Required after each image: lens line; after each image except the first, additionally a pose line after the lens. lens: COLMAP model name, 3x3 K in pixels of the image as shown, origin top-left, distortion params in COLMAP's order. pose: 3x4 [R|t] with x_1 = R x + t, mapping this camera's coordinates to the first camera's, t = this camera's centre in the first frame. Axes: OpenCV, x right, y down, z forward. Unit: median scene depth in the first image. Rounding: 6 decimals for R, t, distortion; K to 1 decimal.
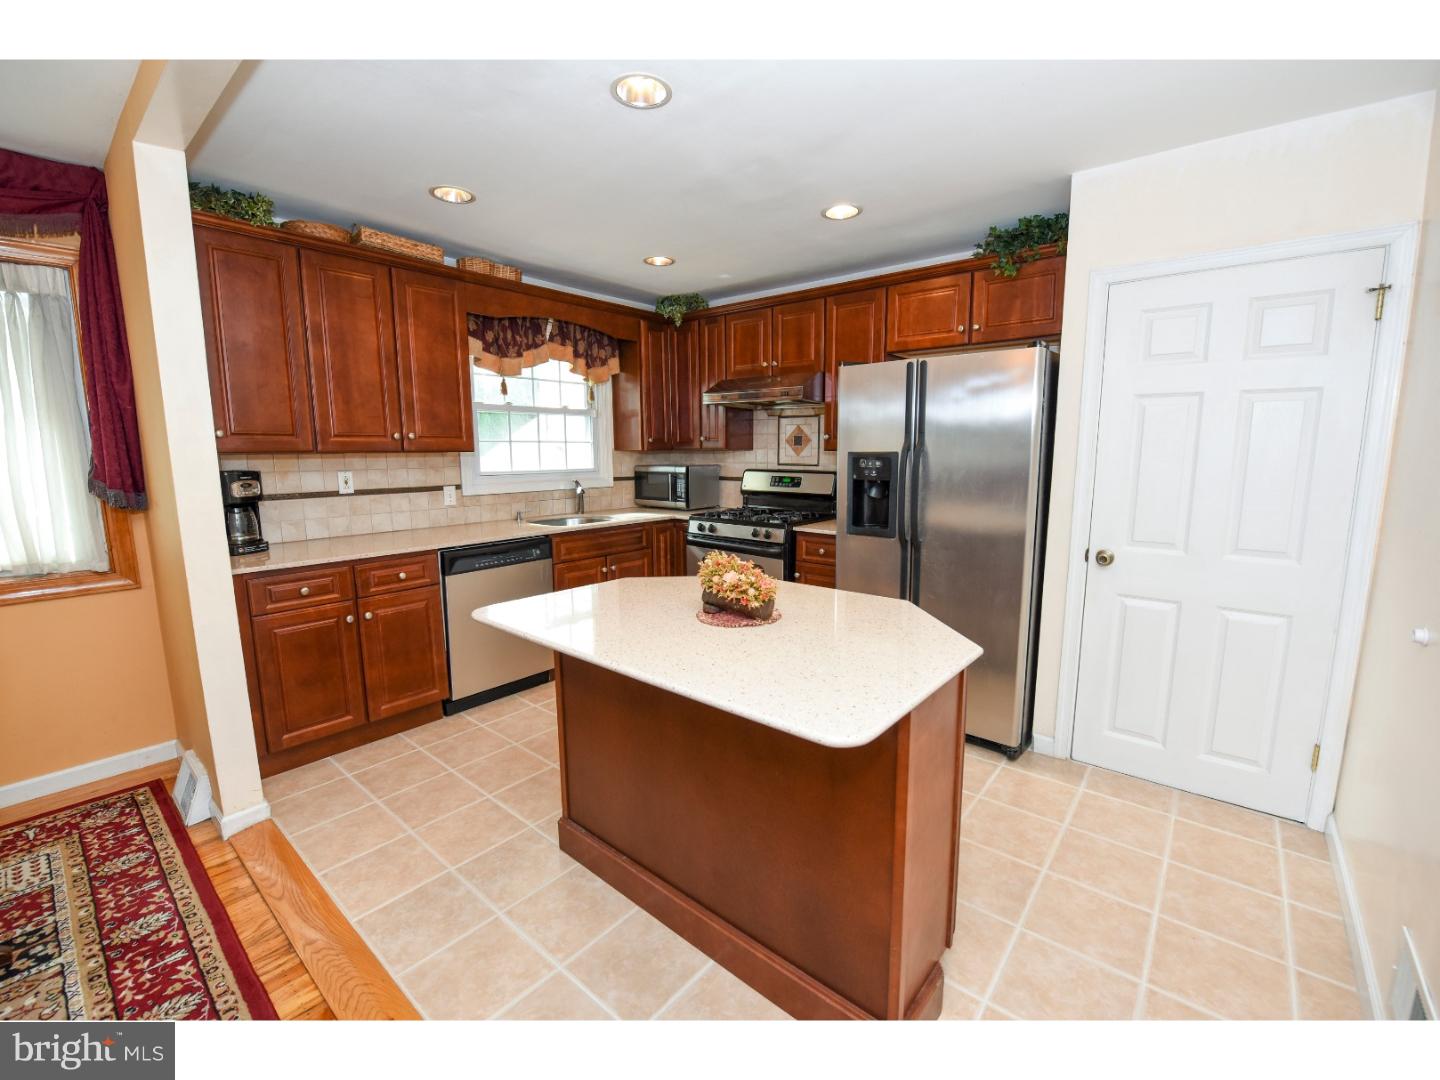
lens RADIAL K [[606.7, 0, 720.0], [0, 606.7, 540.0], [0, 0, 1]] dist [-0.012866, -0.000436]
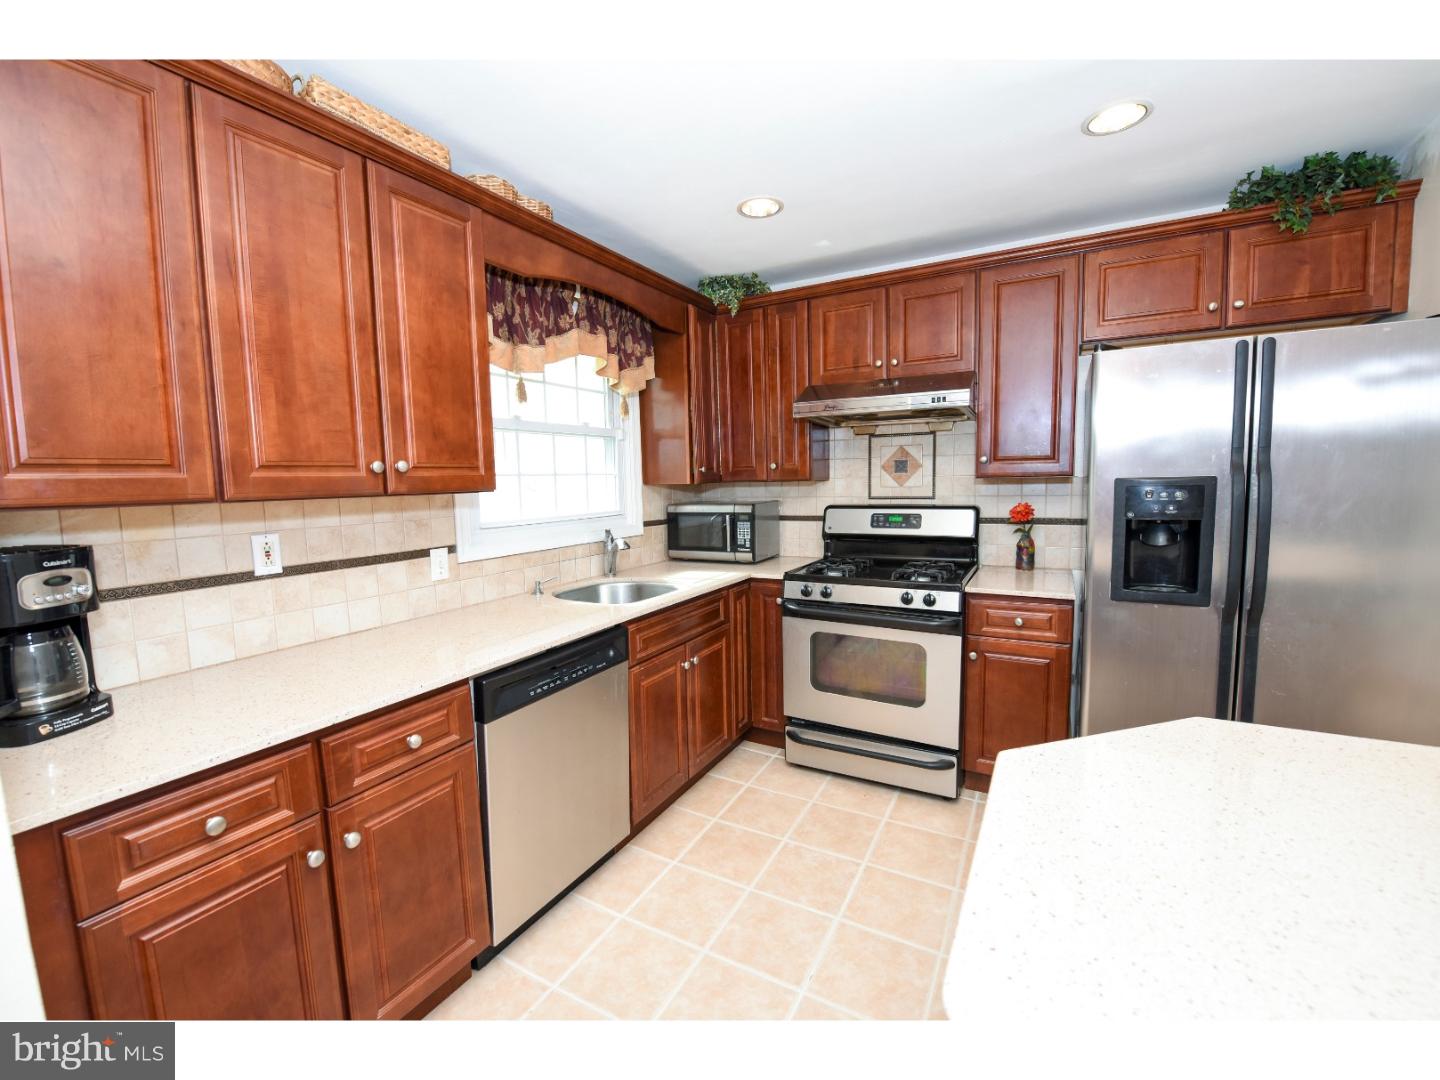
lens RADIAL K [[601.6, 0, 705.2], [0, 601.6, 537.8], [0, 0, 1]] dist [-0.017939, -0.000586]
pose [[0.984869, -0.038485, 0.168974, -0.309458], [0.047650, 0.997586, -0.050522, -0.061685], [-0.166622, 0.057809, 0.984325, 0.390889]]
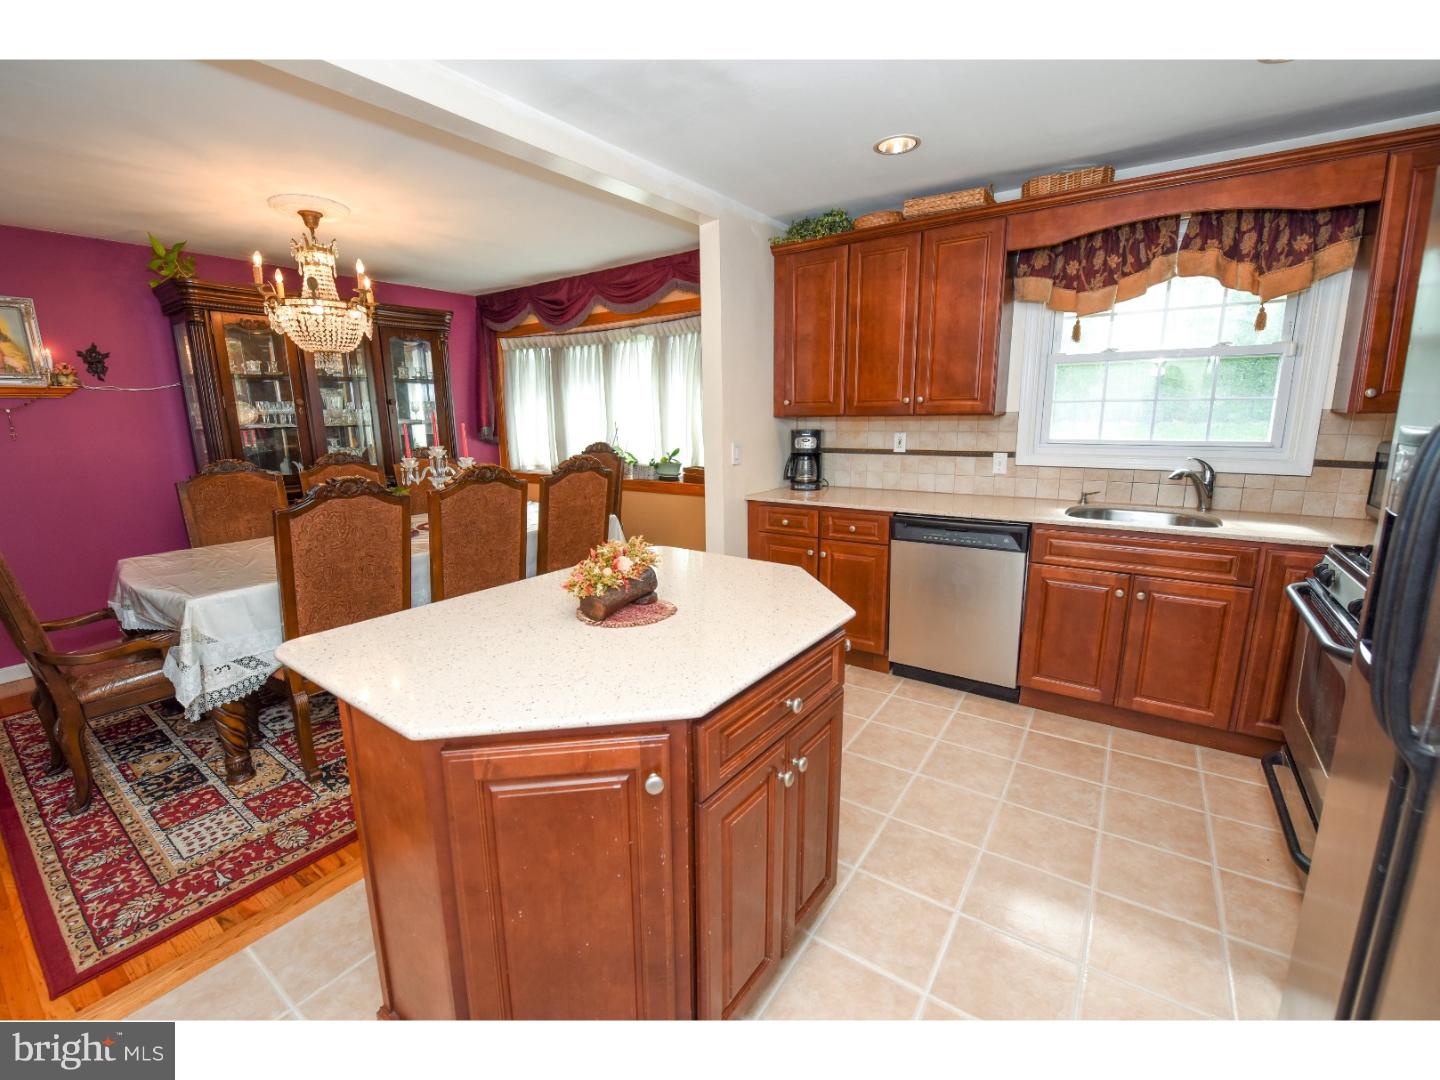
lens RADIAL K [[606.7, 0, 720.0], [0, 606.7, 540.0], [0, 0, 1]] dist [-0.012866, -0.000436]
pose [[0.087801, 0.201038, -0.975641, 0.463982], [-0.136046, 0.972666, 0.188182, -0.081926], [0.986804, 0.116209, 0.112751, 0.540490]]
